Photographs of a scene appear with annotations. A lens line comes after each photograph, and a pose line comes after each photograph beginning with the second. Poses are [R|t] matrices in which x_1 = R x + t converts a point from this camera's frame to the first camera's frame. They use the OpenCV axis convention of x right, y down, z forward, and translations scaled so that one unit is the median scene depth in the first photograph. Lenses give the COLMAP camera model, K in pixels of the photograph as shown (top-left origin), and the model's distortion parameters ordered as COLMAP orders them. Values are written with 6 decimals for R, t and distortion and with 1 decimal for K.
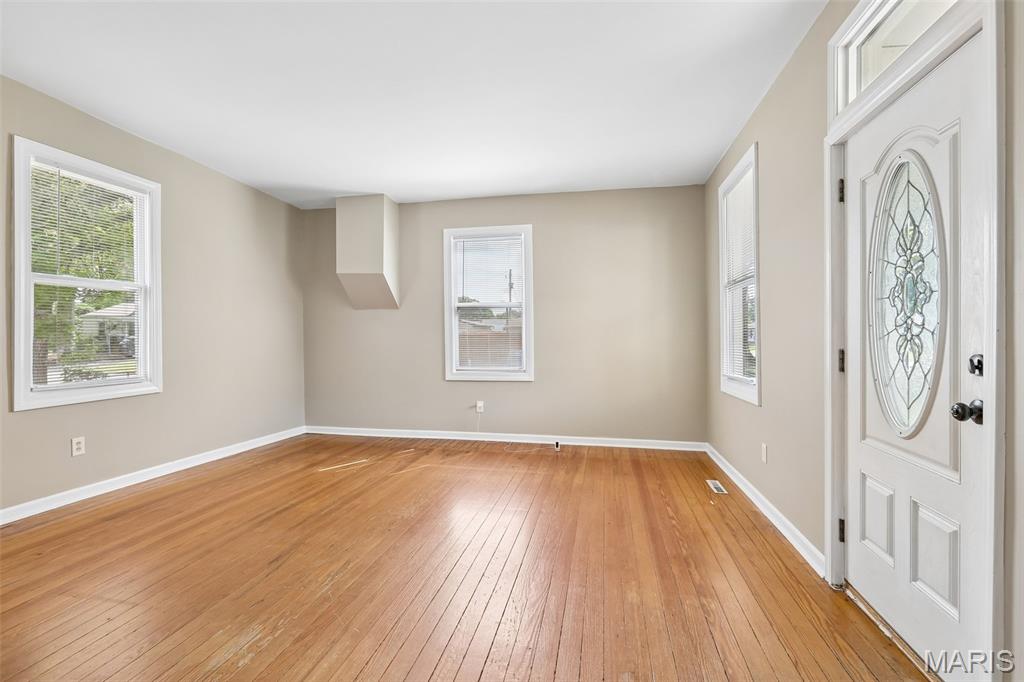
lens RADIAL K [[457.7, 0, 509.0], [0, 457.7, 343.2], [0, 0, 1]] dist [-0.000472, 0.000602]
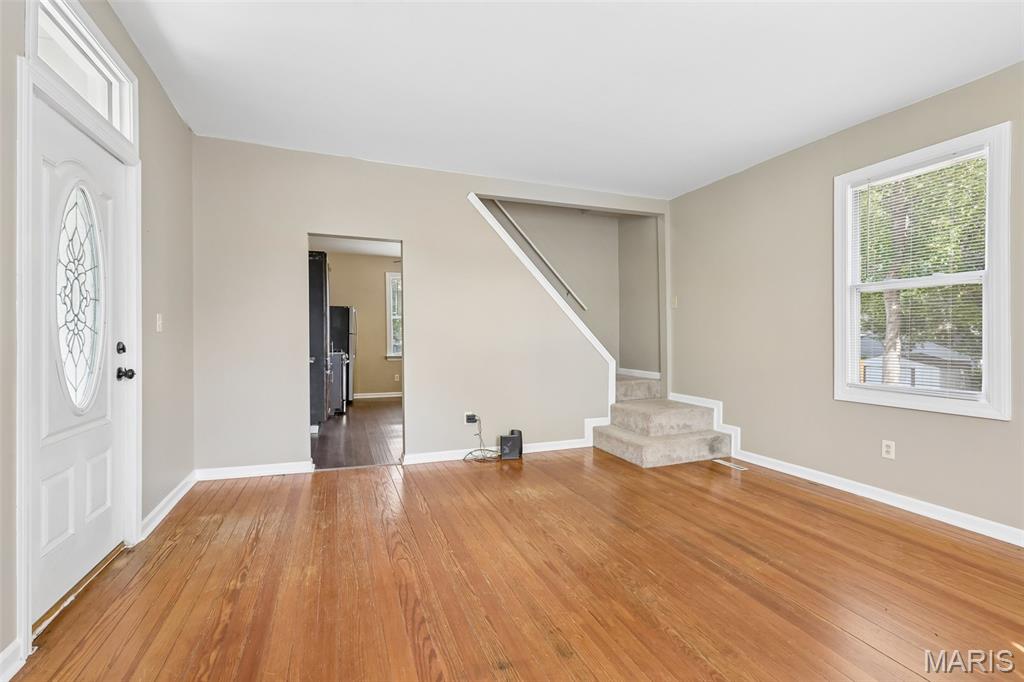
lens RADIAL K [[457.7, 0, 509.0], [0, 457.7, 343.2], [0, 0, 1]] dist [-0.000472, 0.000602]
pose [[-0.842862, -0.000506, -0.538130, 0.315121], [-0.017446, 0.999500, 0.026384, -0.019941], [0.537848, 0.031626, -0.842449, 1.478676]]
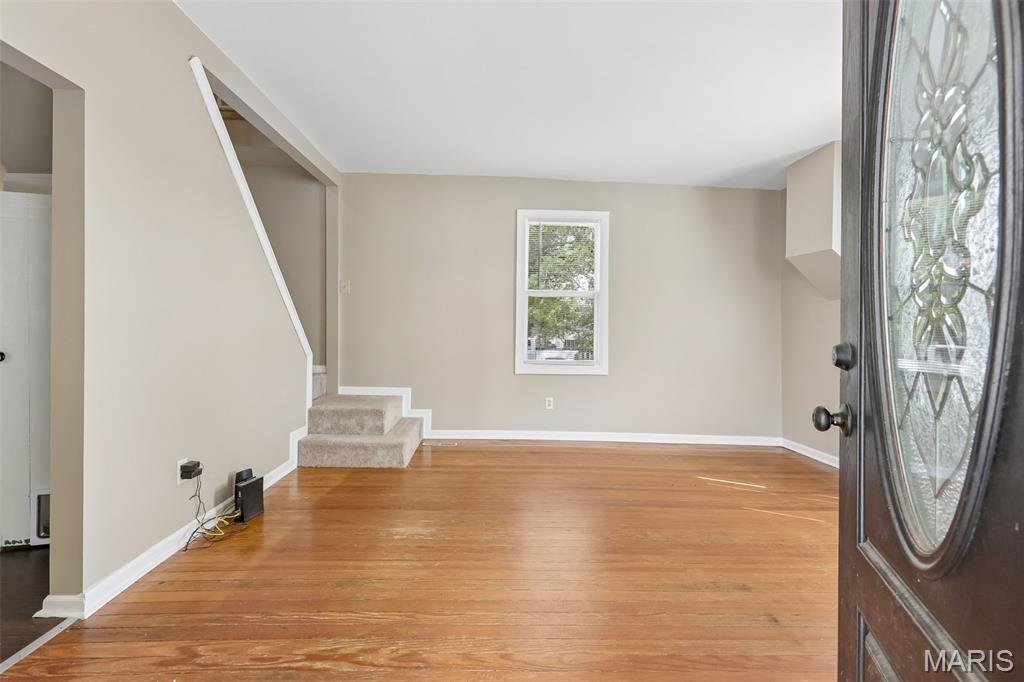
lens RADIAL K [[471.8, 0, 505.5], [0, 471.8, 332.0], [0, 0, 1]] dist [-0.002506, -0.000093]
pose [[0.236359, 0.001300, -0.971665, 0.556209], [-0.034371, 0.999384, -0.007023, 0.008679], [0.971058, 0.035057, 0.236258, 0.520191]]
